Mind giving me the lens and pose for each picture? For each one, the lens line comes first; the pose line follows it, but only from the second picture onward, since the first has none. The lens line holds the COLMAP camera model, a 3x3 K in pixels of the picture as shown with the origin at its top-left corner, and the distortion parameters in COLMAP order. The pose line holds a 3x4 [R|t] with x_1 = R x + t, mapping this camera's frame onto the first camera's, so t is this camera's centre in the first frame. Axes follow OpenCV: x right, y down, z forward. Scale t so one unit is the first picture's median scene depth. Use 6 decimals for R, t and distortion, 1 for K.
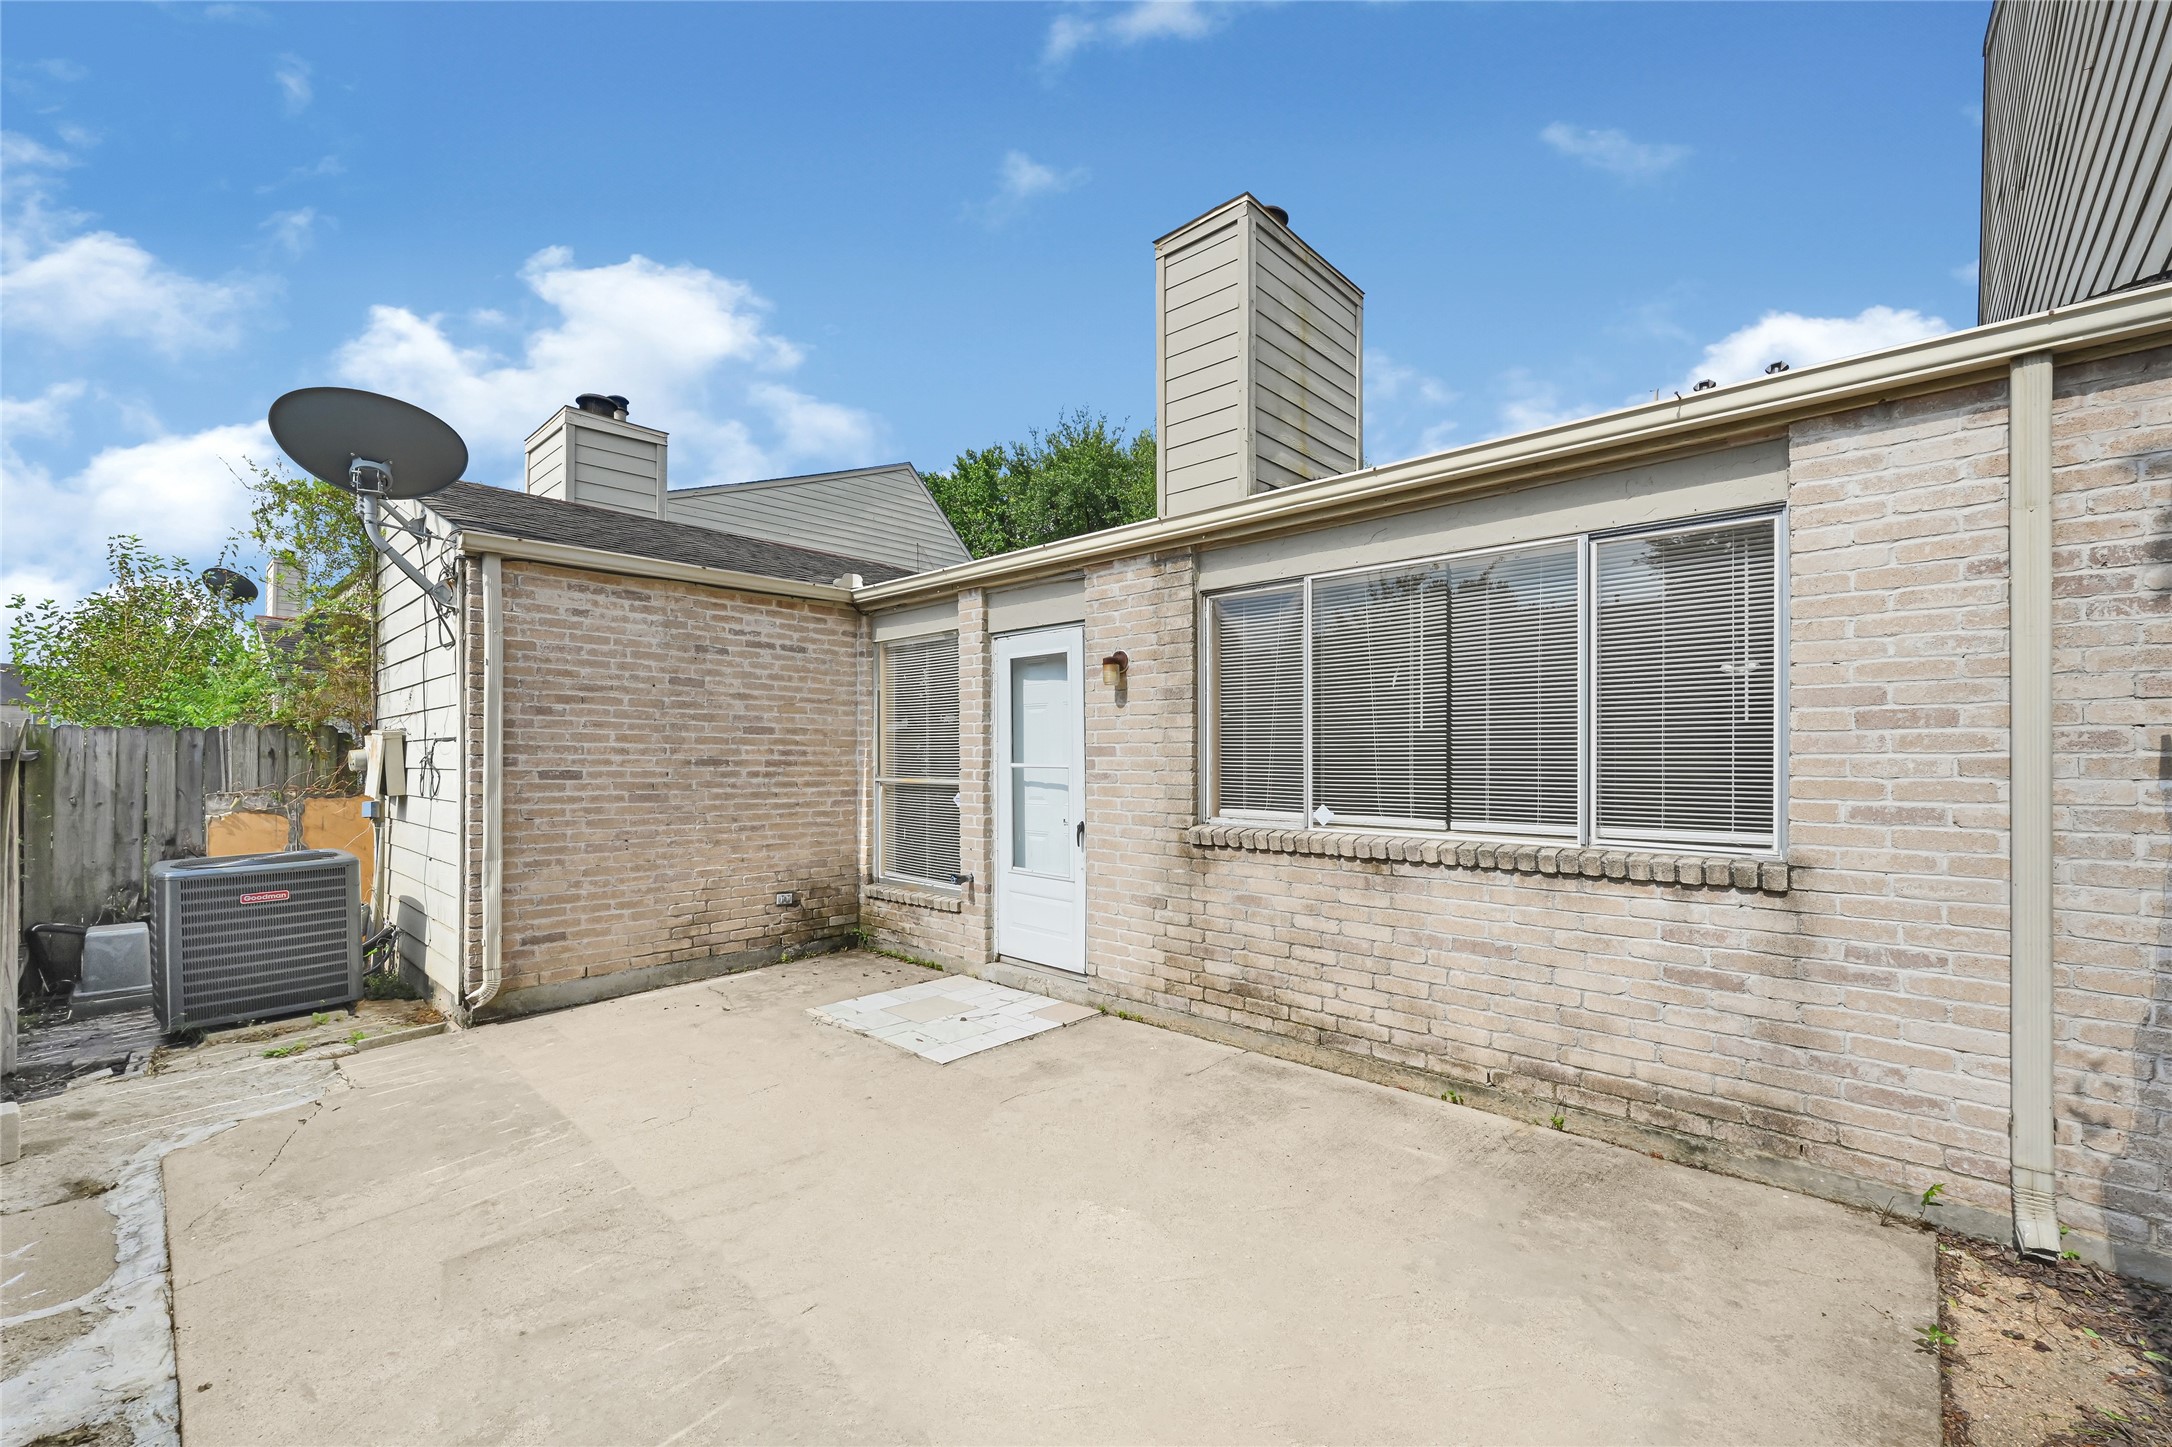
lens RADIAL K [[891.7, 0, 1087.1], [0, 891.7, 757.7], [0, 0, 1]] dist [0.000794, 0.000175]
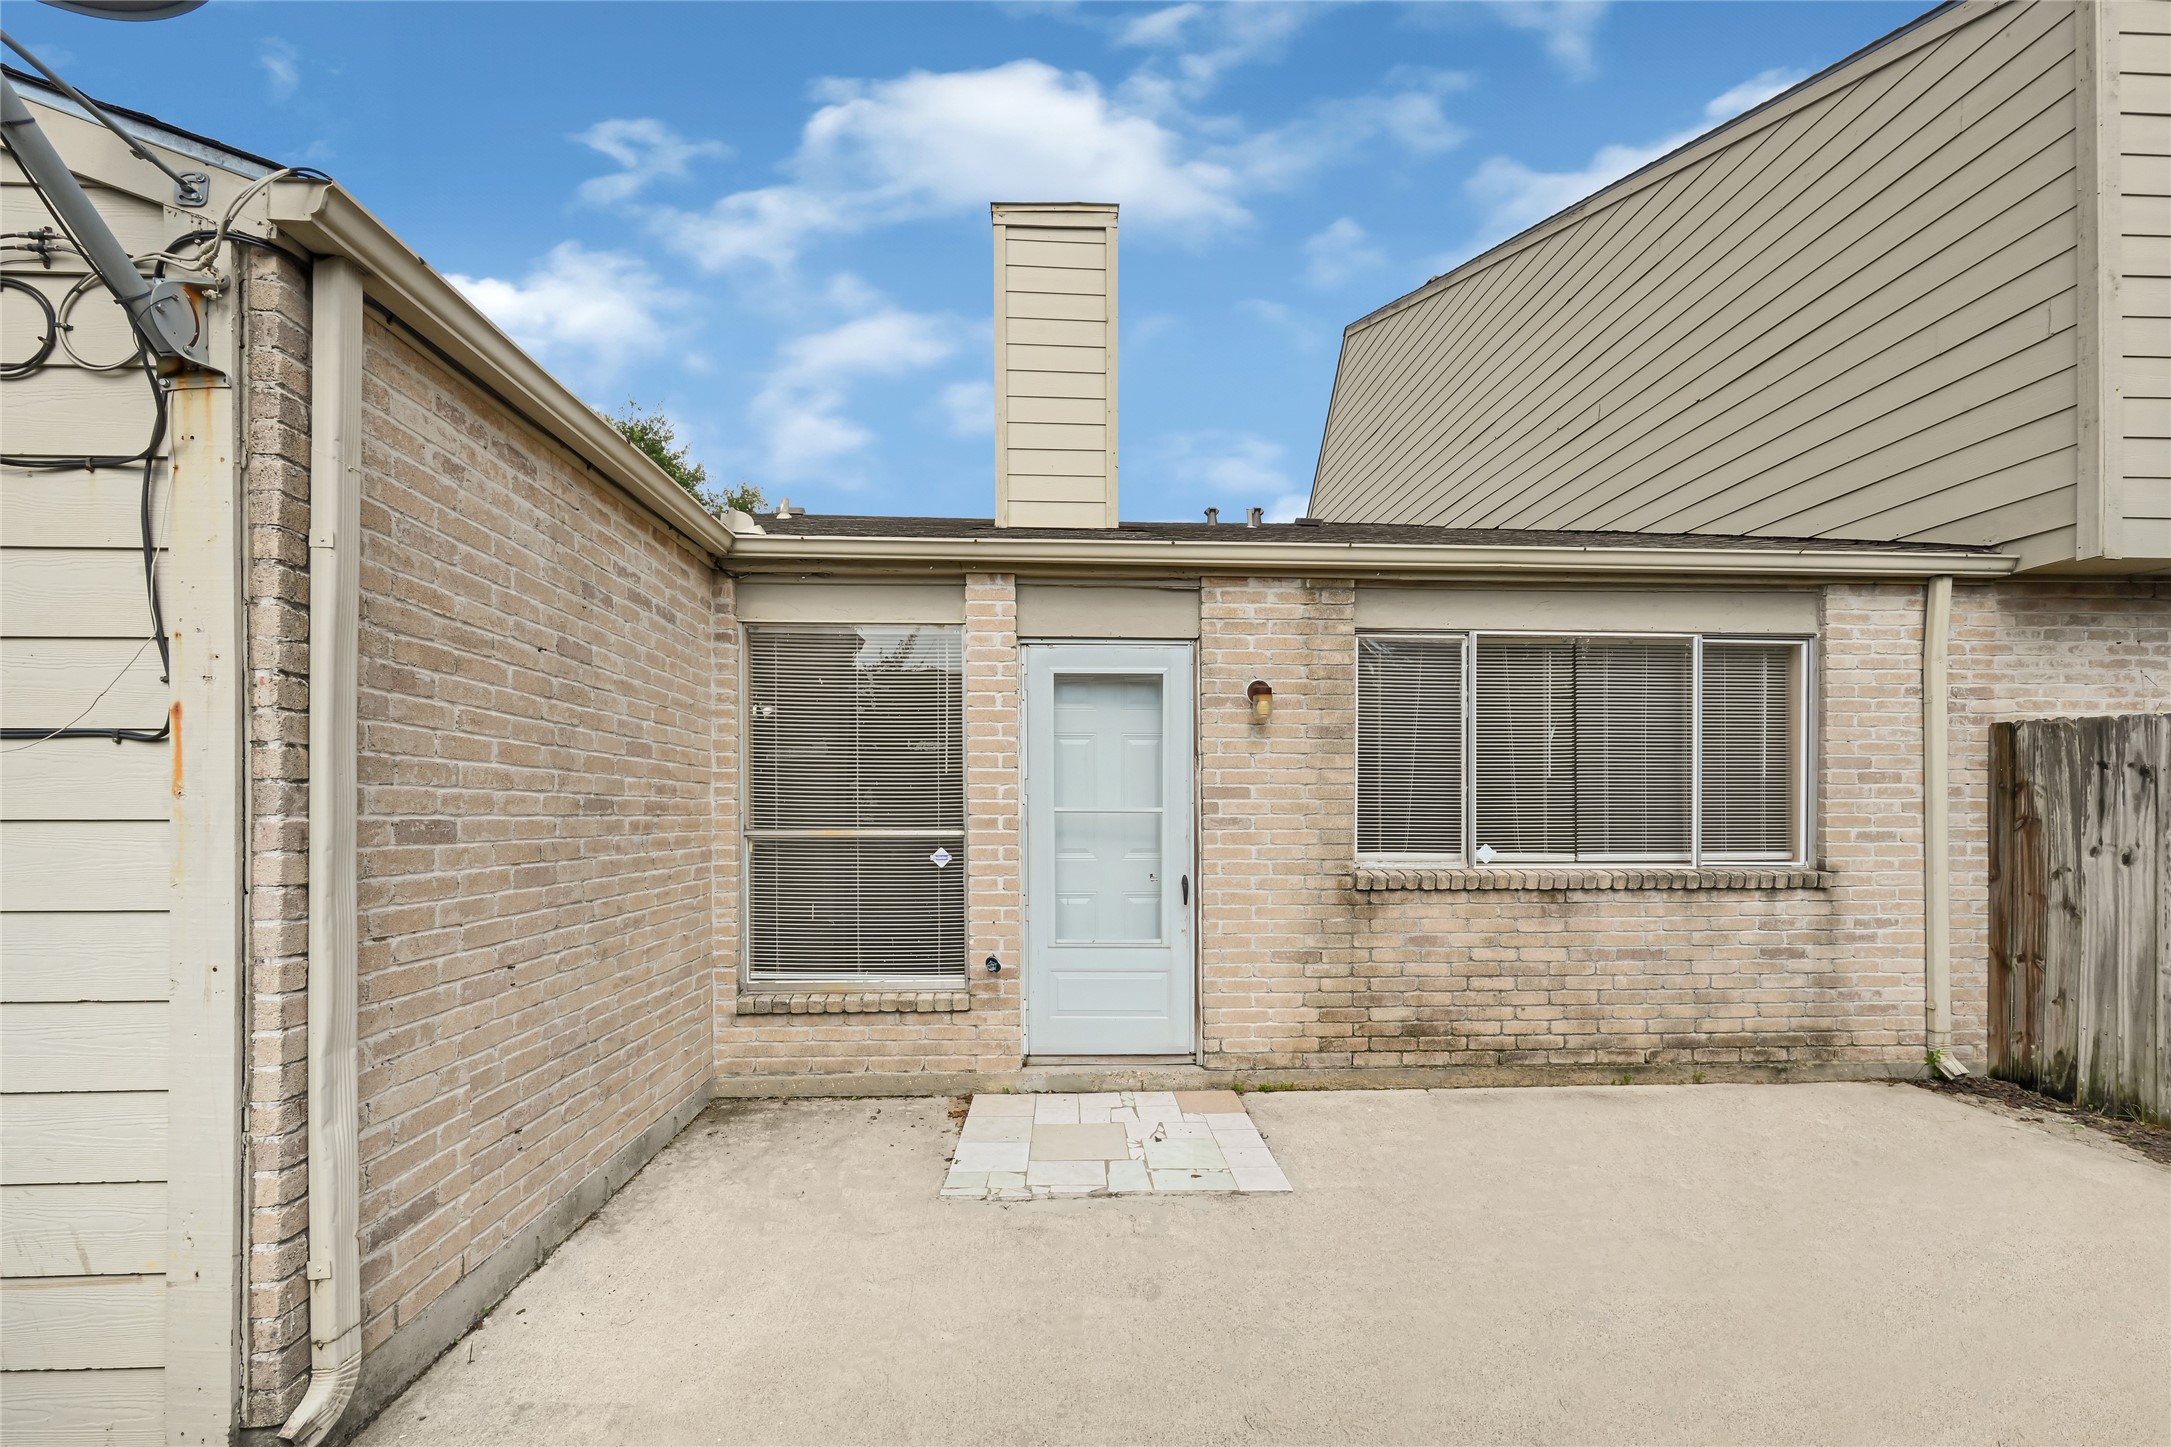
lens RADIAL K [[901.5, 0, 1081.0], [0, 901.5, 806.6], [0, 0, 1]] dist [0.001452, -0.000100]
pose [[0.697987, 0.001365, 0.716109, -0.868590], [-0.001281, 0.999999, -0.000658, 0.008651], [-0.716109, -0.000459, 0.697988, 0.591223]]
